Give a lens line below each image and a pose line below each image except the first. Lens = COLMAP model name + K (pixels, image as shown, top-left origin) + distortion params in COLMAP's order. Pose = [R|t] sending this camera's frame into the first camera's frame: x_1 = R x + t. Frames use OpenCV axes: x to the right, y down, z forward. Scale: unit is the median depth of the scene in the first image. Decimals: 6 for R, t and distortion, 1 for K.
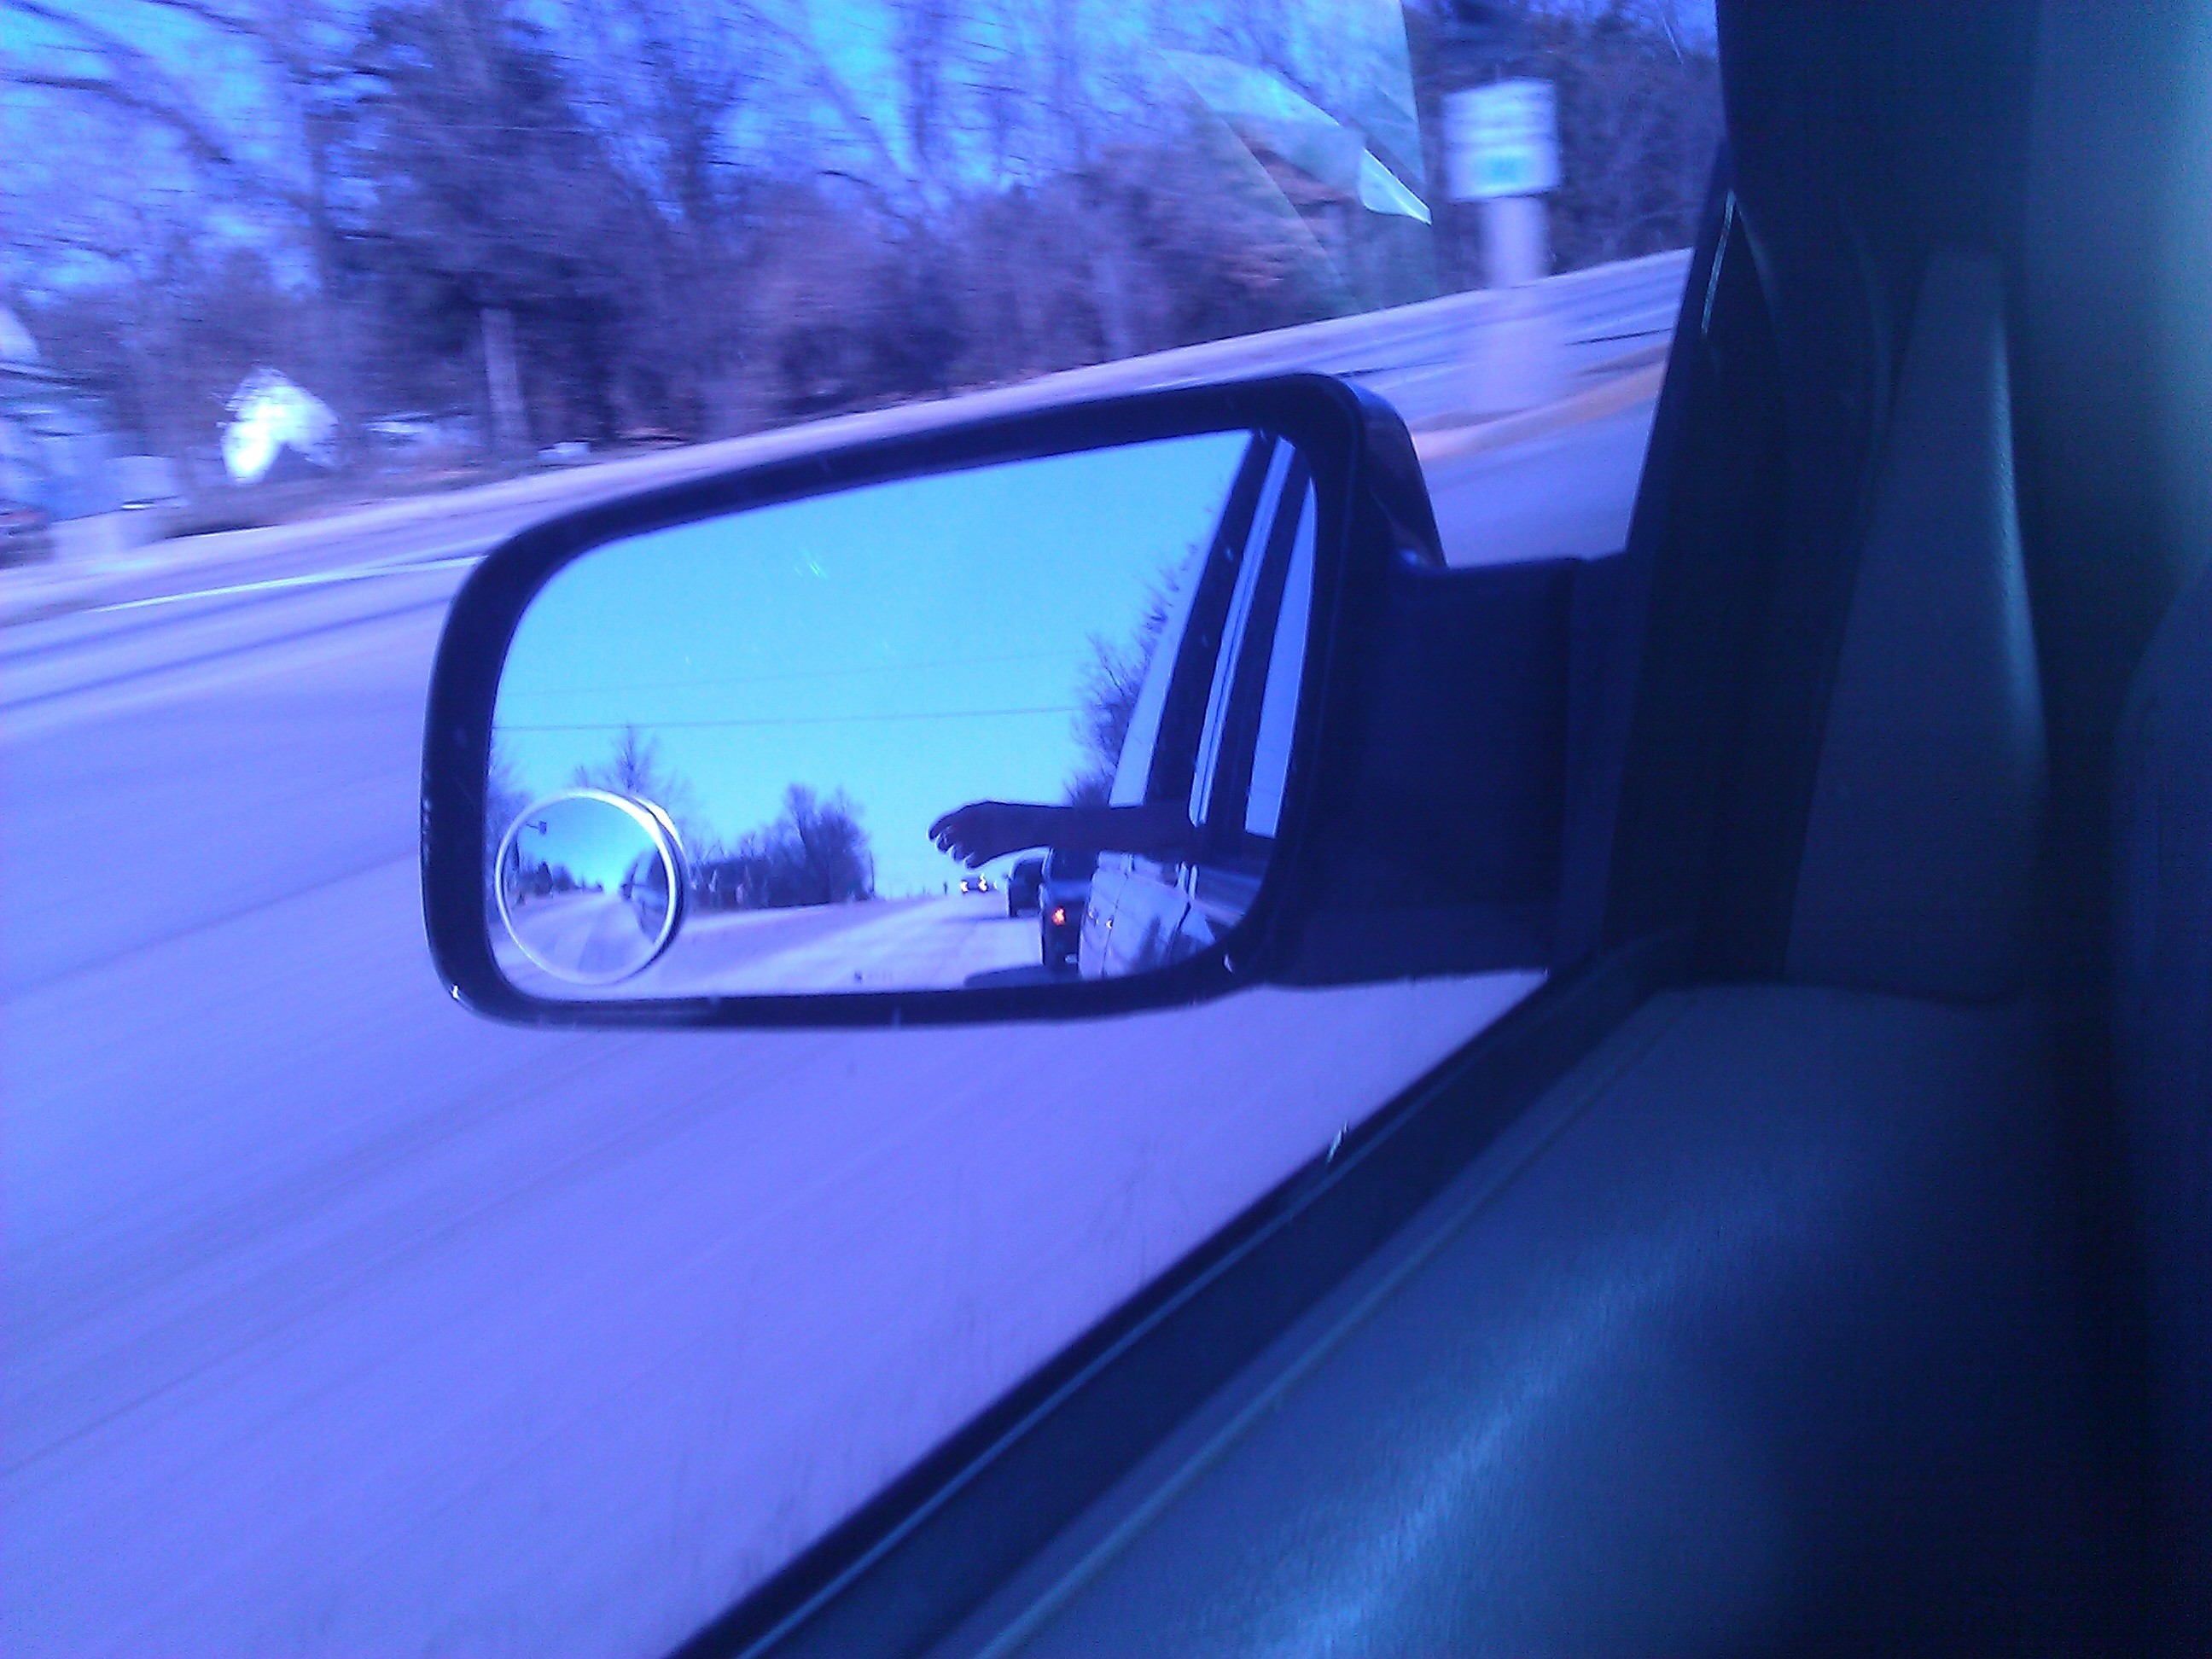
lens RADIAL K [[3313.3, 0, 1106.0], [0, 3313.3, 829.5], [0, 0, 1]] dist [-0.018042, -0.065242]
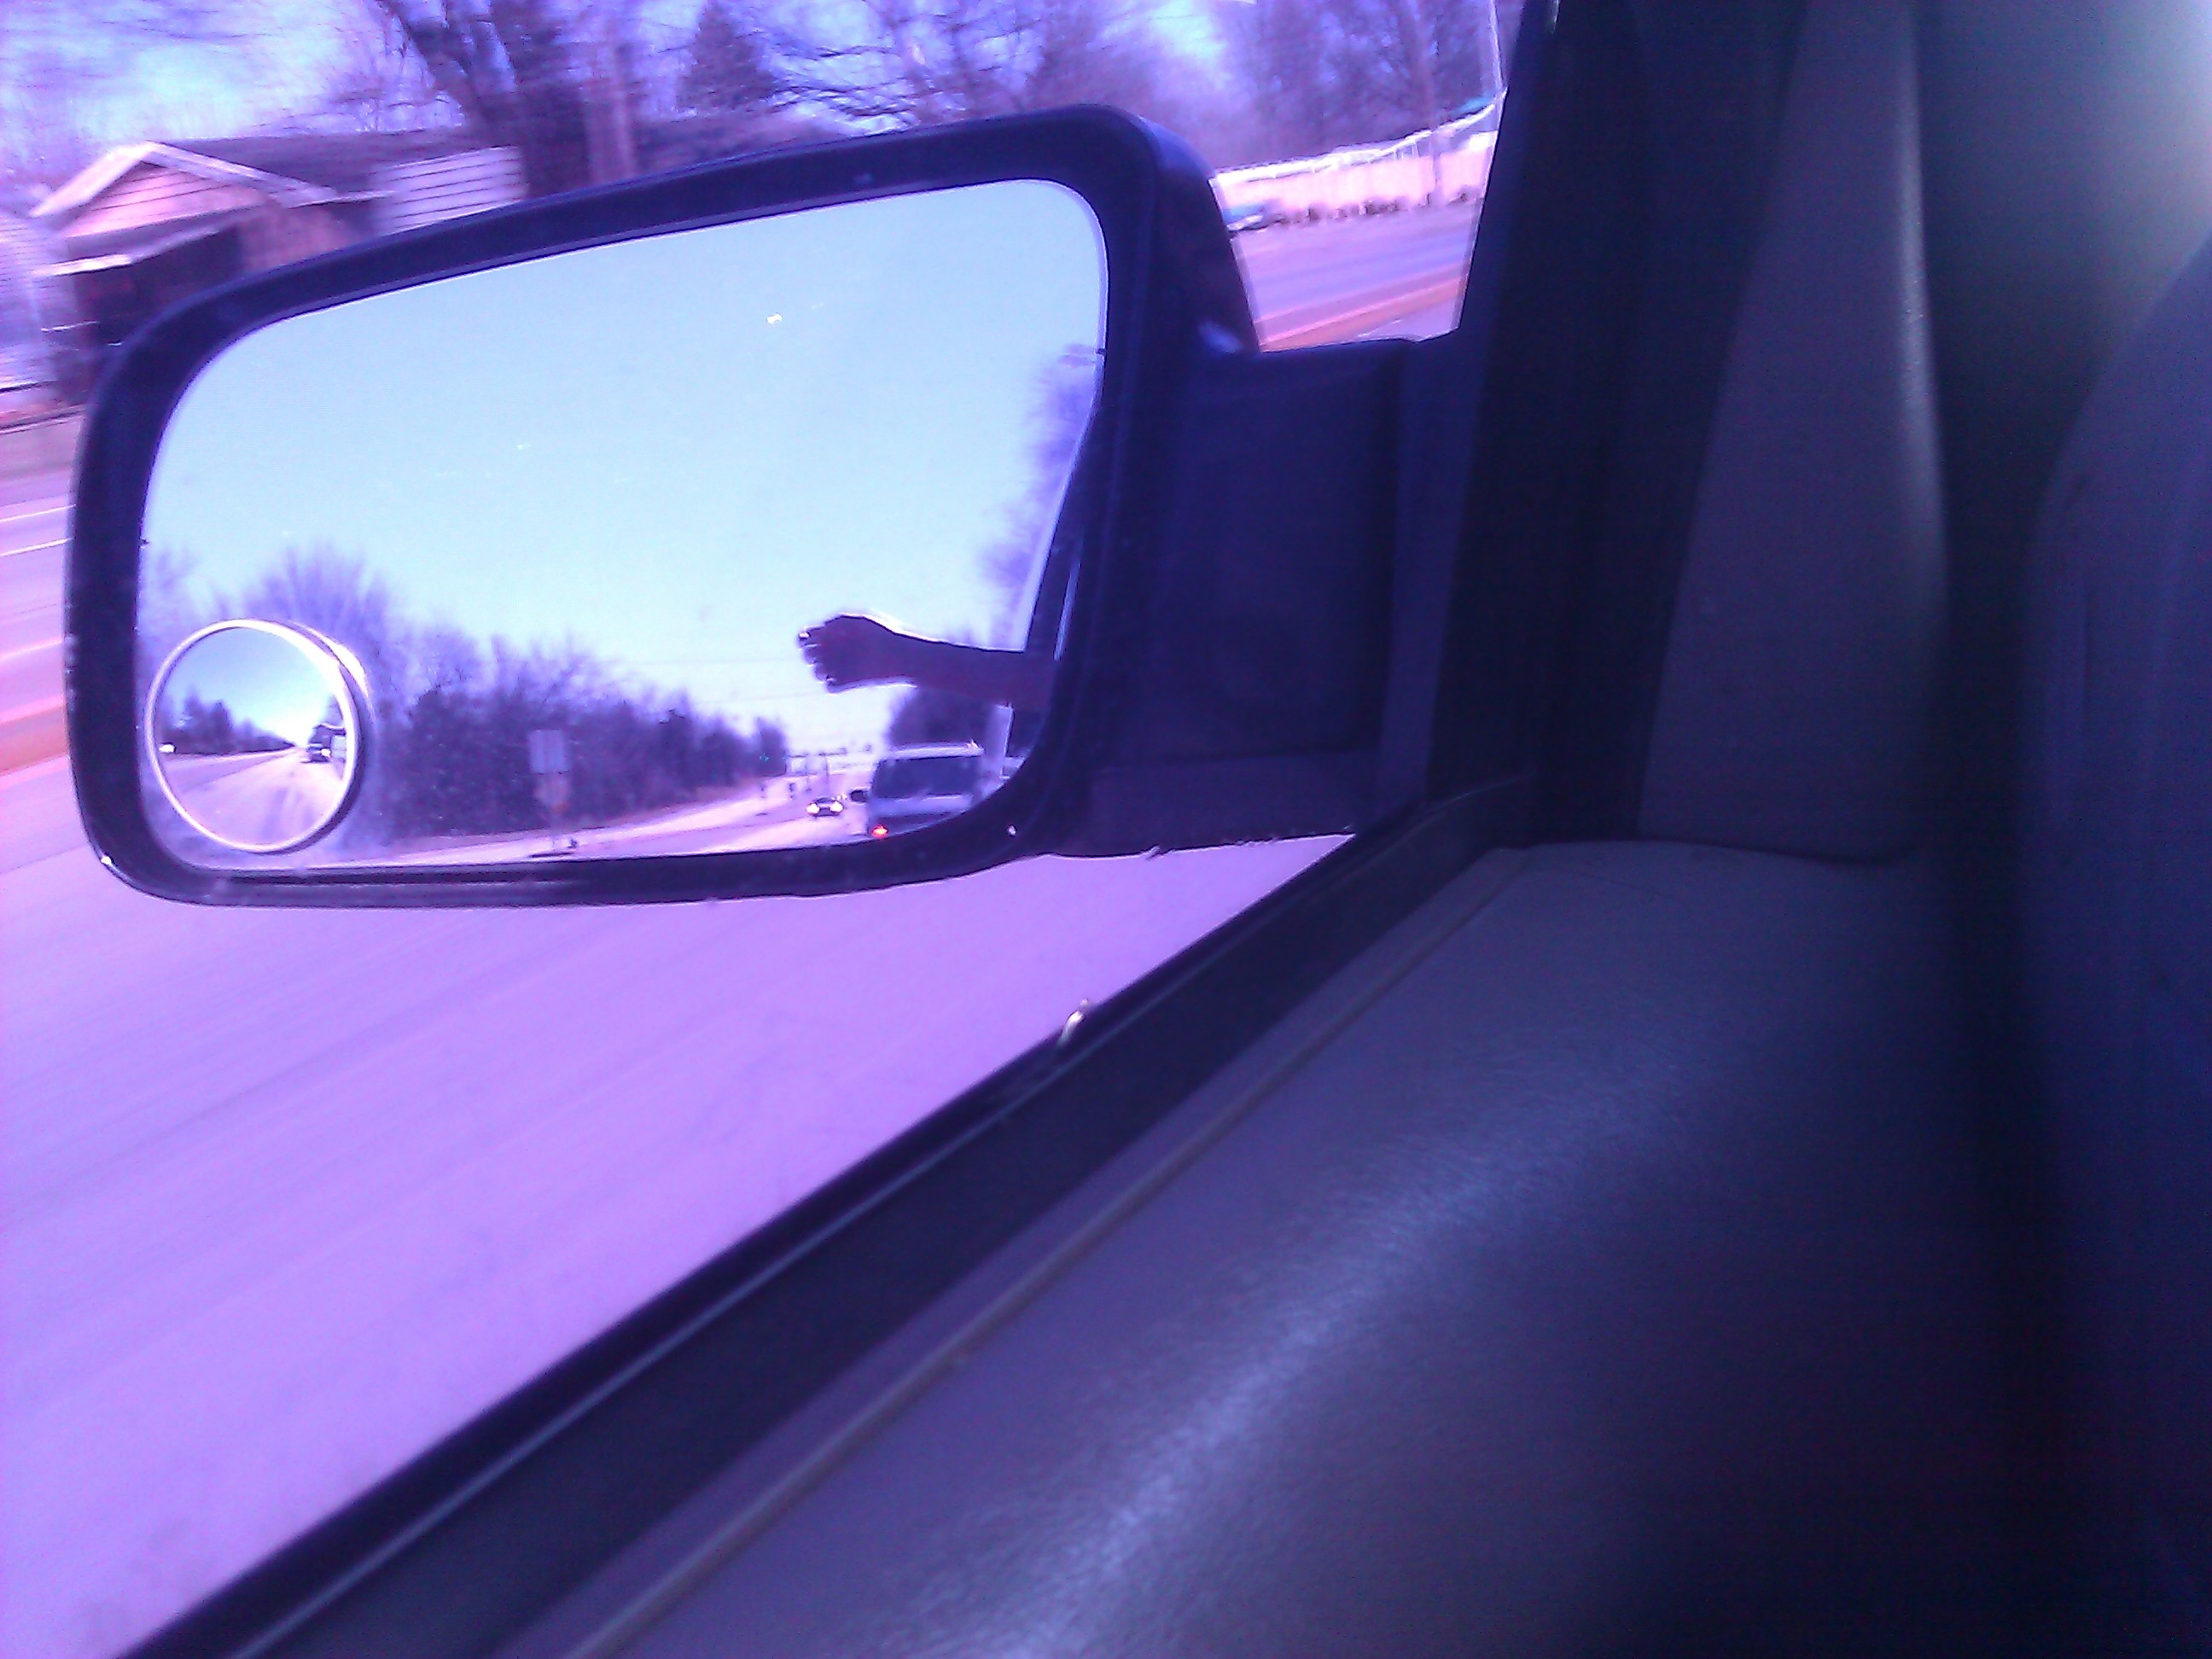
lens RADIAL K [[3313.3, 0, 1106.0], [0, 3313.3, 829.5], [0, 0, 1]] dist [-0.018042, -0.065242]
pose [[0.999305, -0.003822, 0.037073, 0.038735], [0.002769, 0.999593, 0.028394, 0.021014], [-0.037167, -0.028271, 0.998909, 0.165888]]
